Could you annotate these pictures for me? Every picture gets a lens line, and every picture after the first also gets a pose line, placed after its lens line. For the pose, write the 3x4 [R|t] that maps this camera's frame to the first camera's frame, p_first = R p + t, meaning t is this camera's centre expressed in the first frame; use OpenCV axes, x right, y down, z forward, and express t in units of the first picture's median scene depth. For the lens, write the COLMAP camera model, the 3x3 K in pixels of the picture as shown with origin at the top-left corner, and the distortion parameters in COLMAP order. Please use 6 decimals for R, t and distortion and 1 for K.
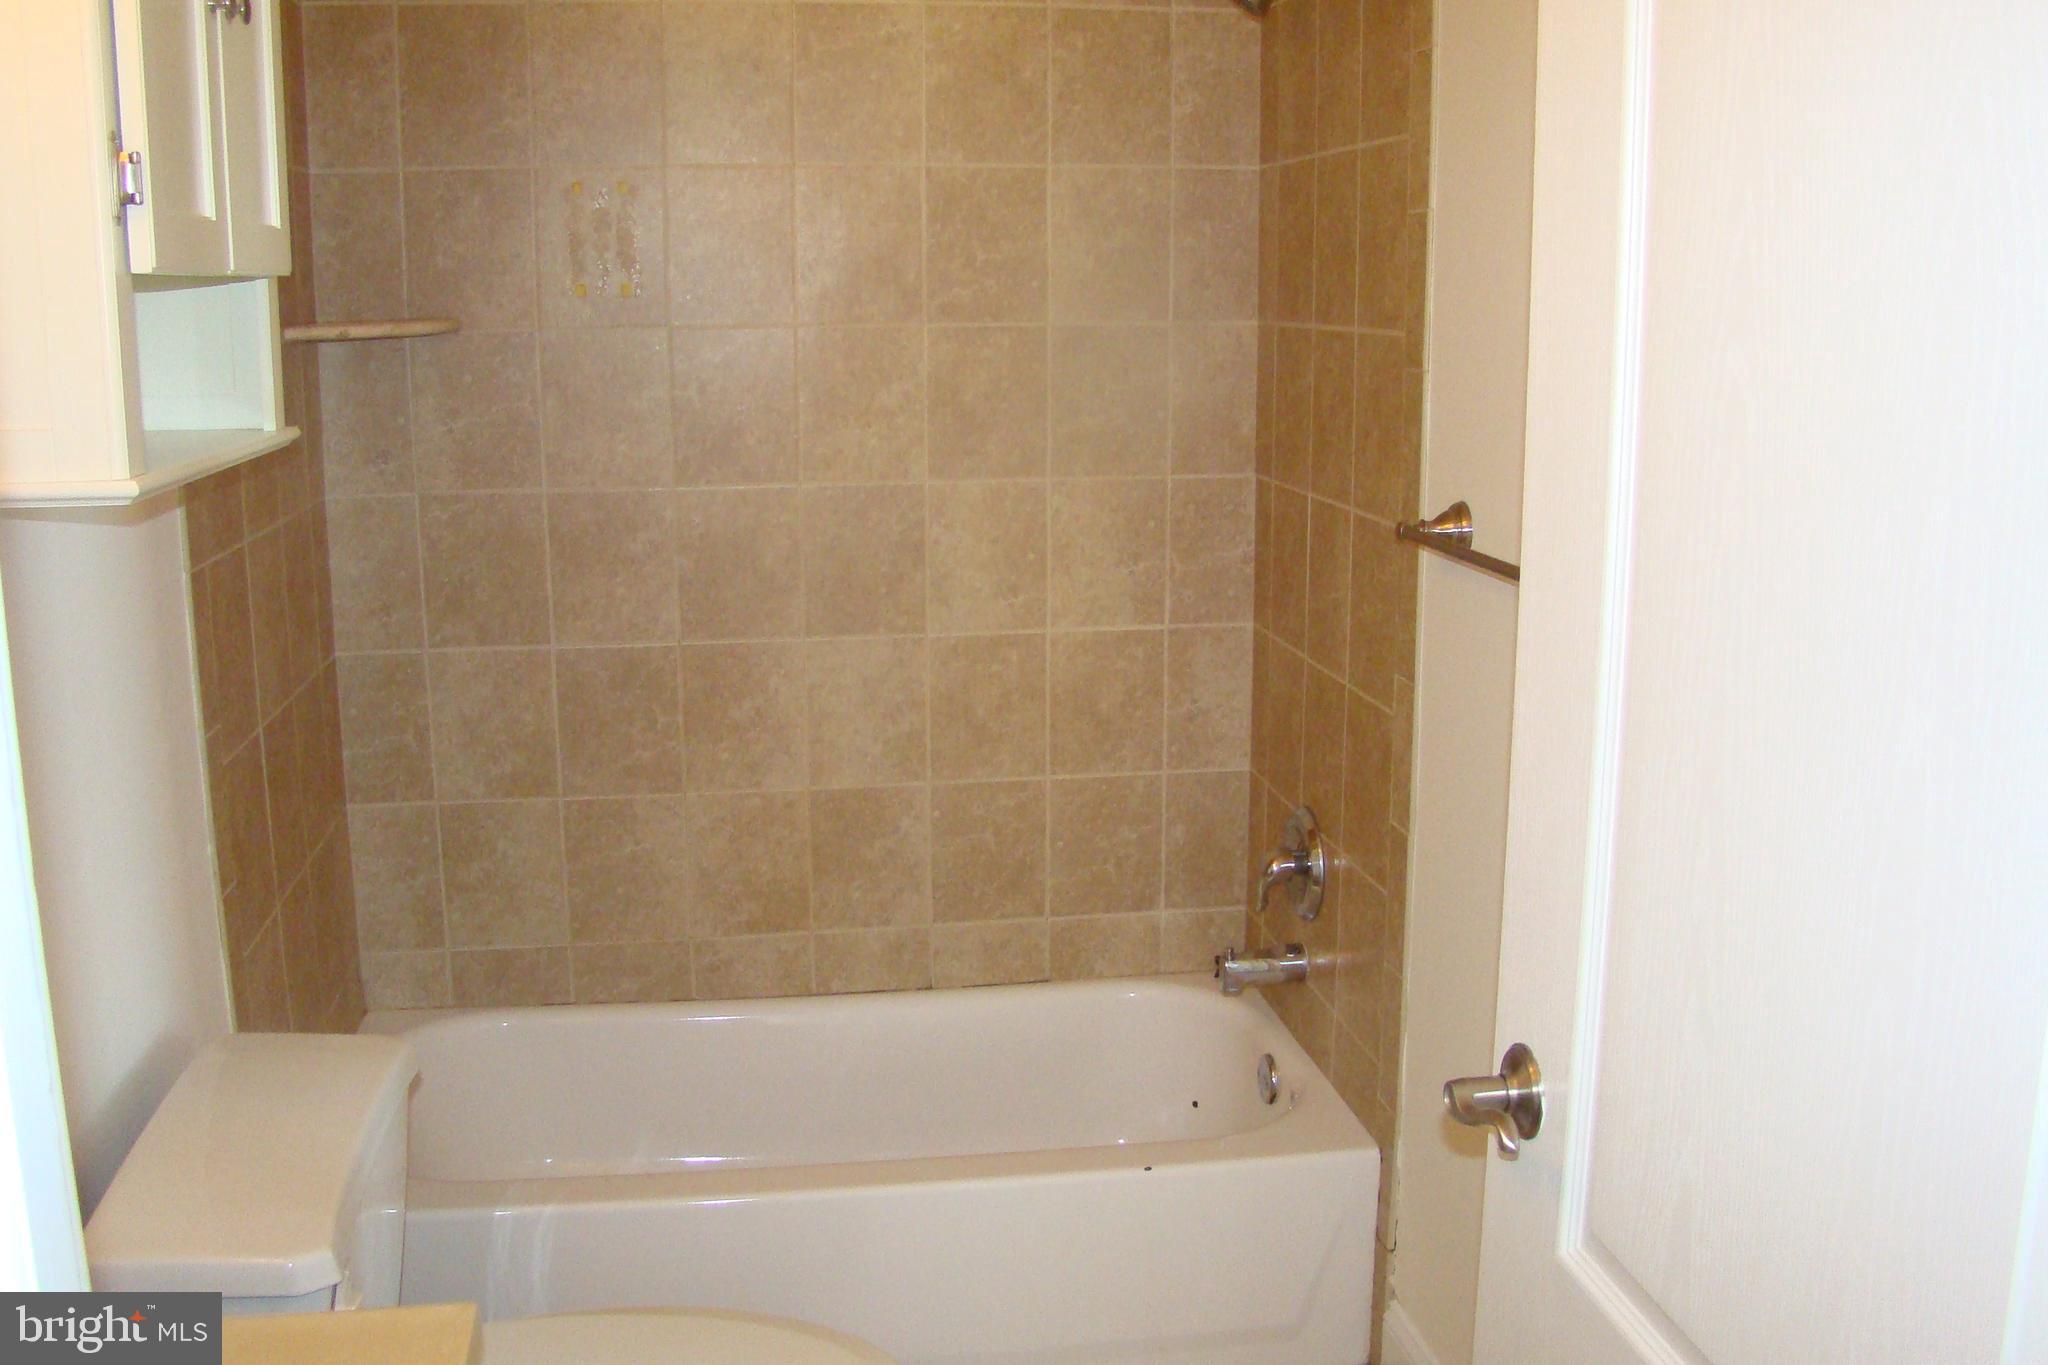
lens RADIAL K [[1961.9, 0, 1024.0], [0, 1961.9, 682.5], [0, 0, 1]] dist [-0.168747, 0.127884]
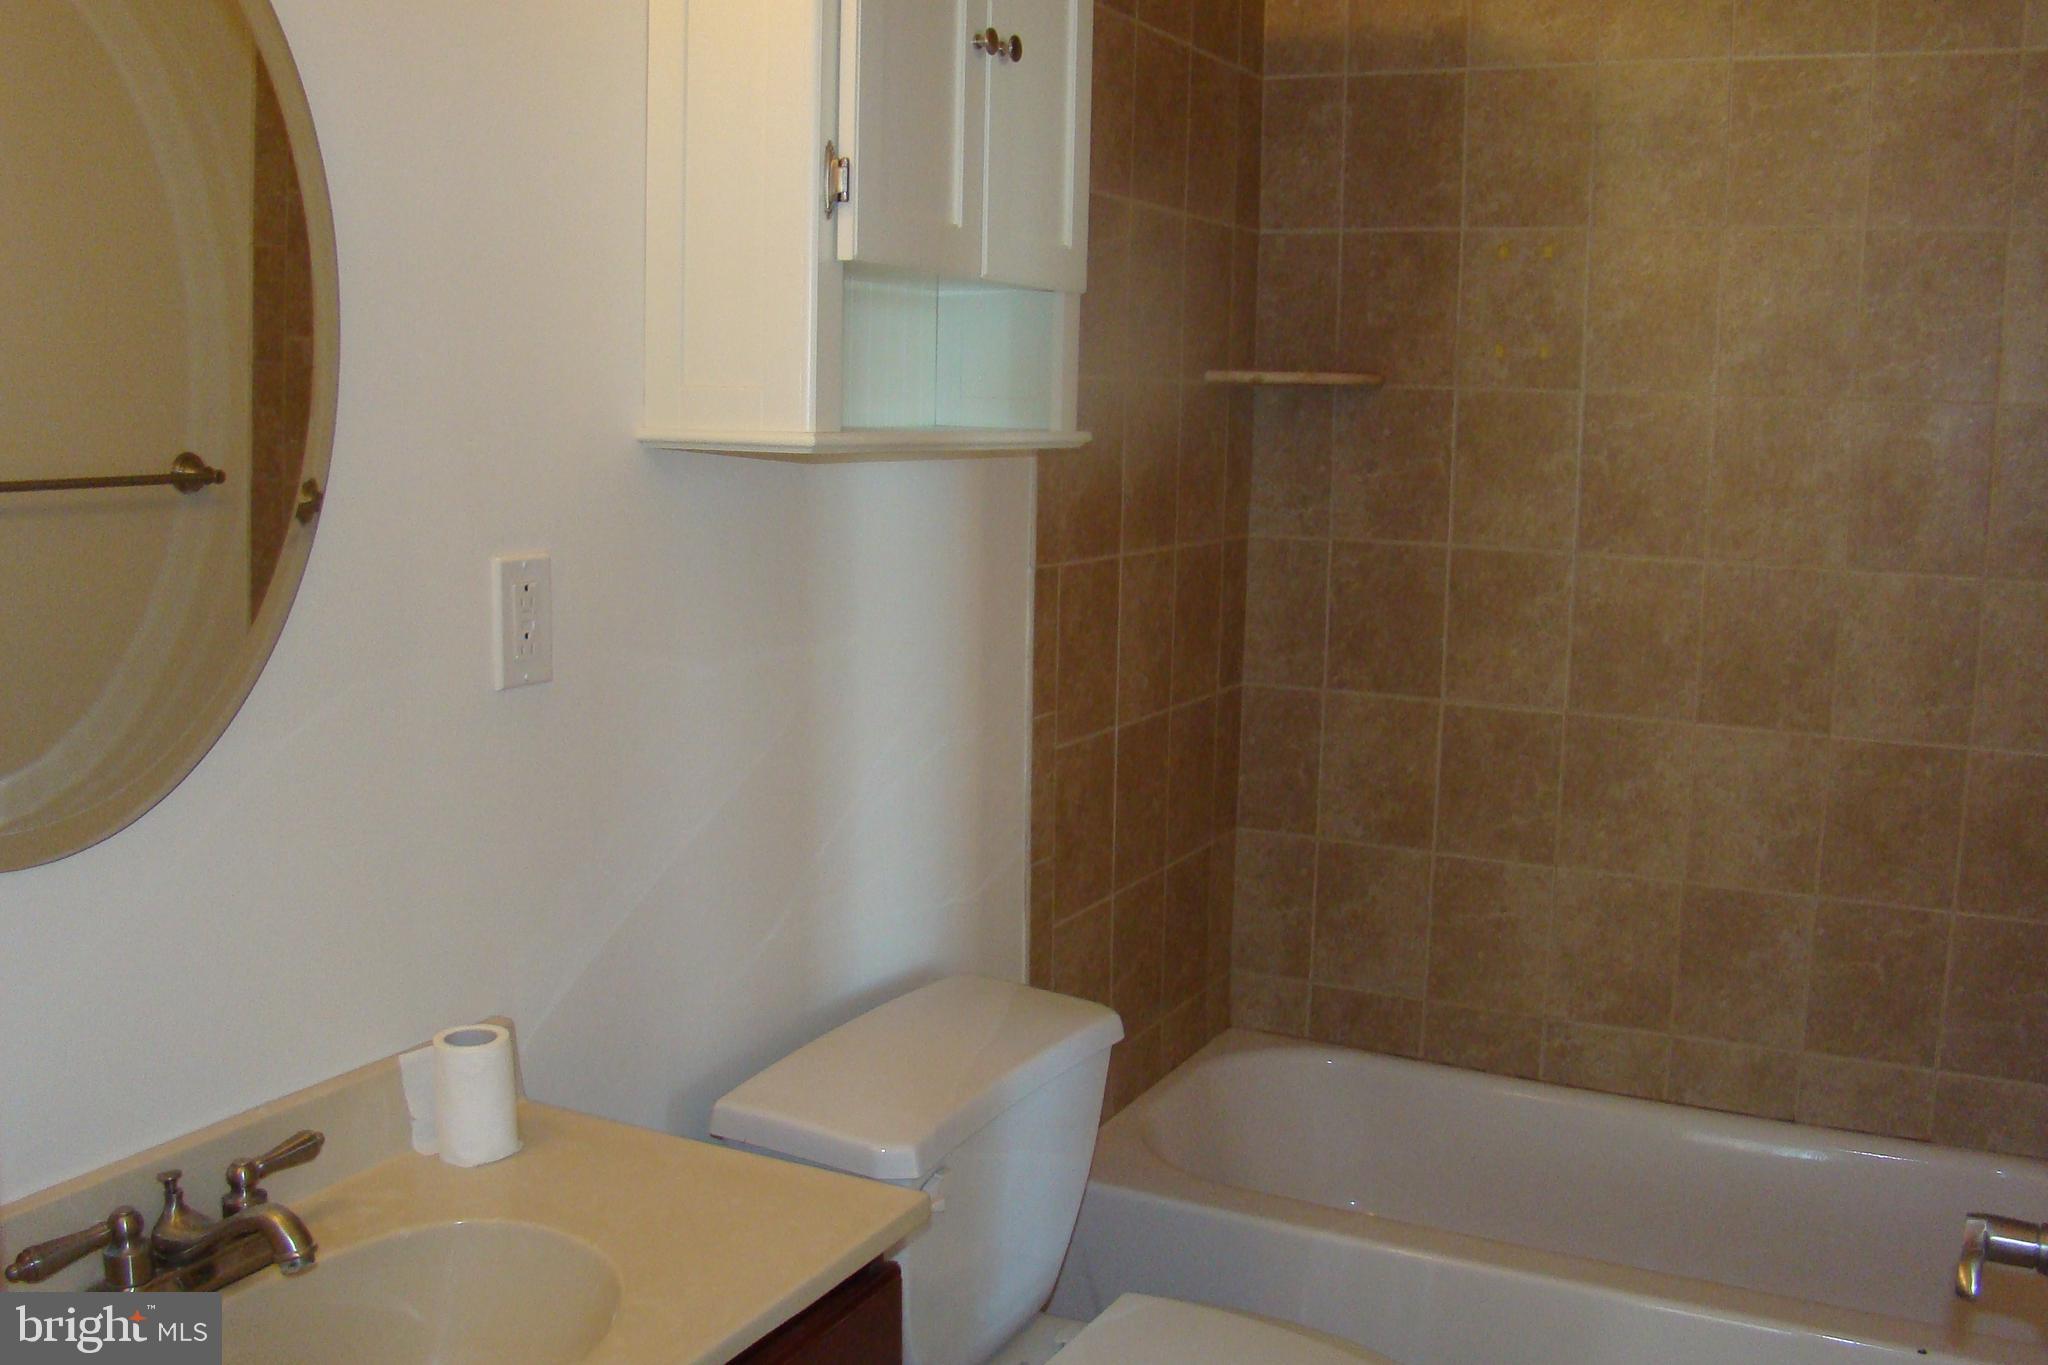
lens RADIAL K [[1961.9, 0, 1024.0], [0, 1961.9, 682.5], [0, 0, 1]] dist [-0.168747, 0.127884]
pose [[0.811105, 0.103203, -0.575723, 0.162160], [-0.141835, 0.989636, -0.022424, 0.025377], [0.567442, 0.099846, 0.817337, 0.048031]]
